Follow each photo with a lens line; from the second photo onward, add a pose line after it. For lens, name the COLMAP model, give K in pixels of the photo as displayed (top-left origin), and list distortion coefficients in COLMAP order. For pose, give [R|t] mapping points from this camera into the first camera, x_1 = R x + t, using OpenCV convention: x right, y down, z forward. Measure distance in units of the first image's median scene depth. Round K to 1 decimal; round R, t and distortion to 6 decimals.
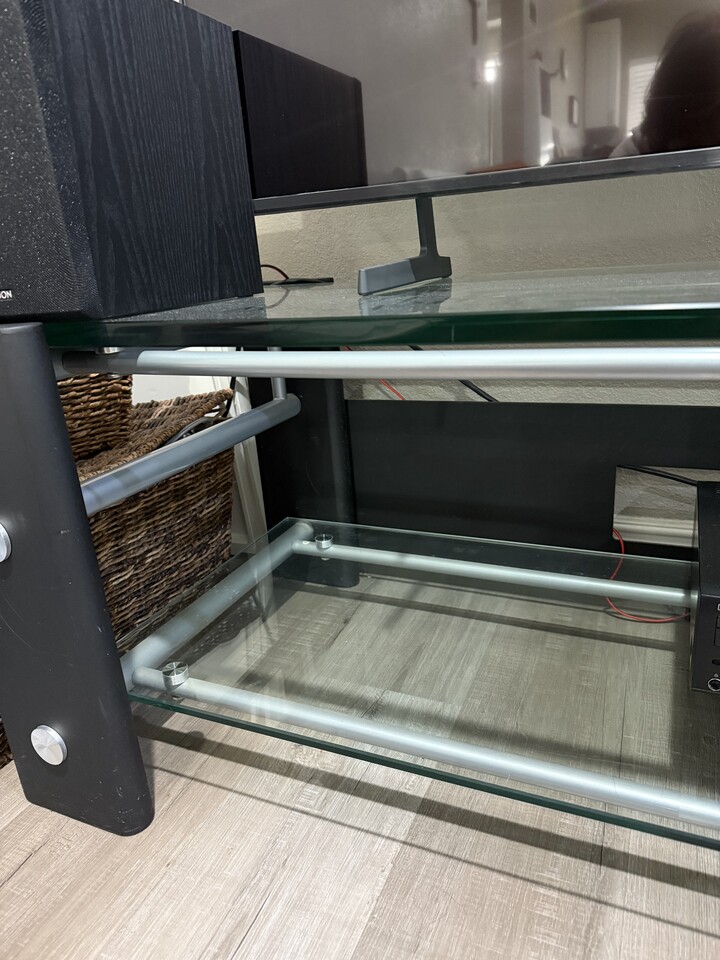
lens RADIAL K [[687.2, 0, 363.2], [0, 687.2, 481.9], [0, 0, 1]] dist [0.035191, -0.061046]
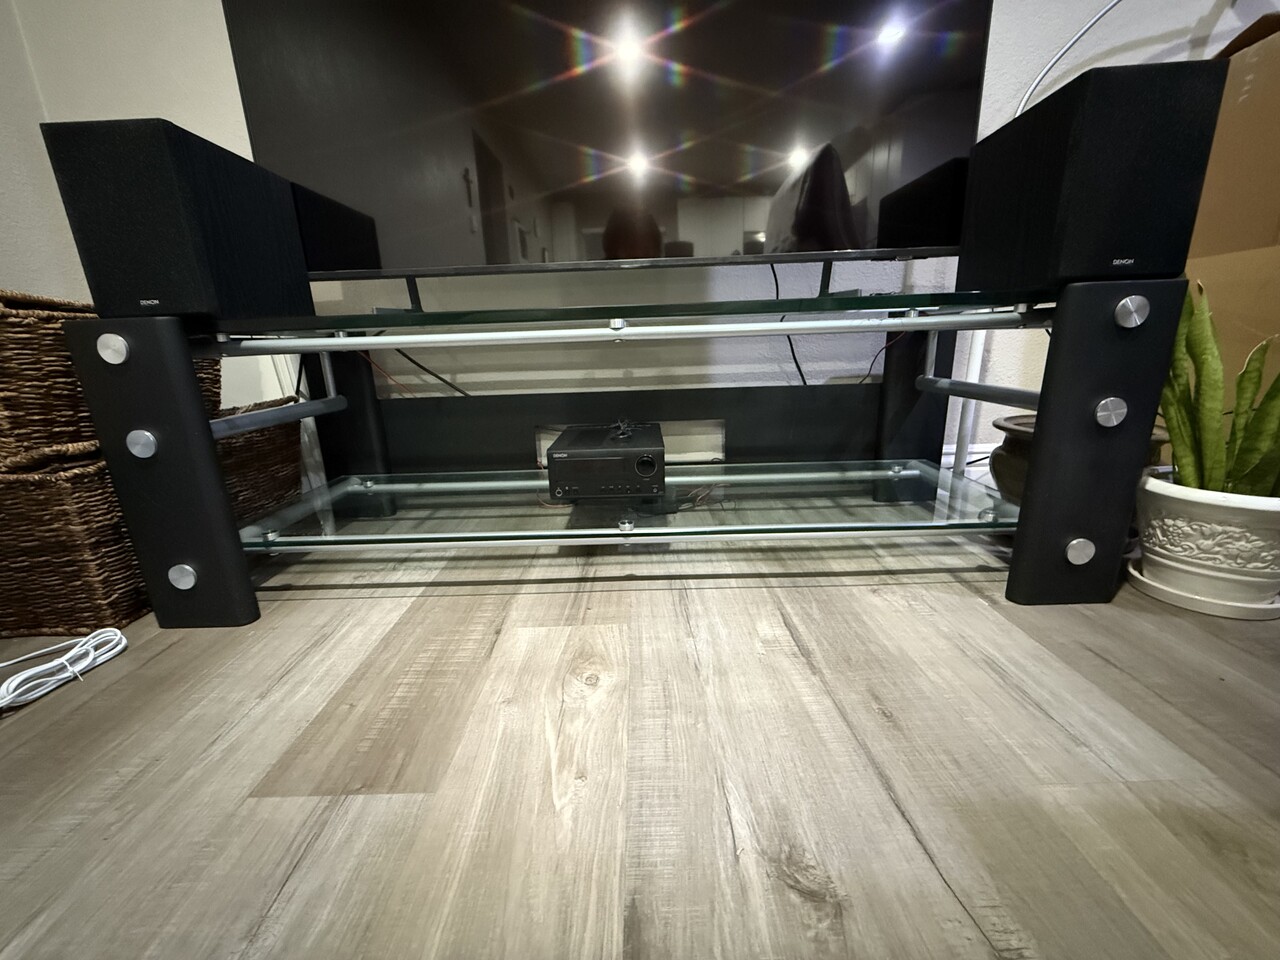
lens RADIAL K [[517.0, 0, 646.6], [0, 517.0, 476.0], [0, 0, 1]] dist [-0.015612, 0.003267]
pose [[0.911341, -0.067068, 0.406152, 0.049748], [0.103669, 0.992232, -0.068770, 0.223065], [-0.398385, 0.104779, 0.911214, -0.382060]]
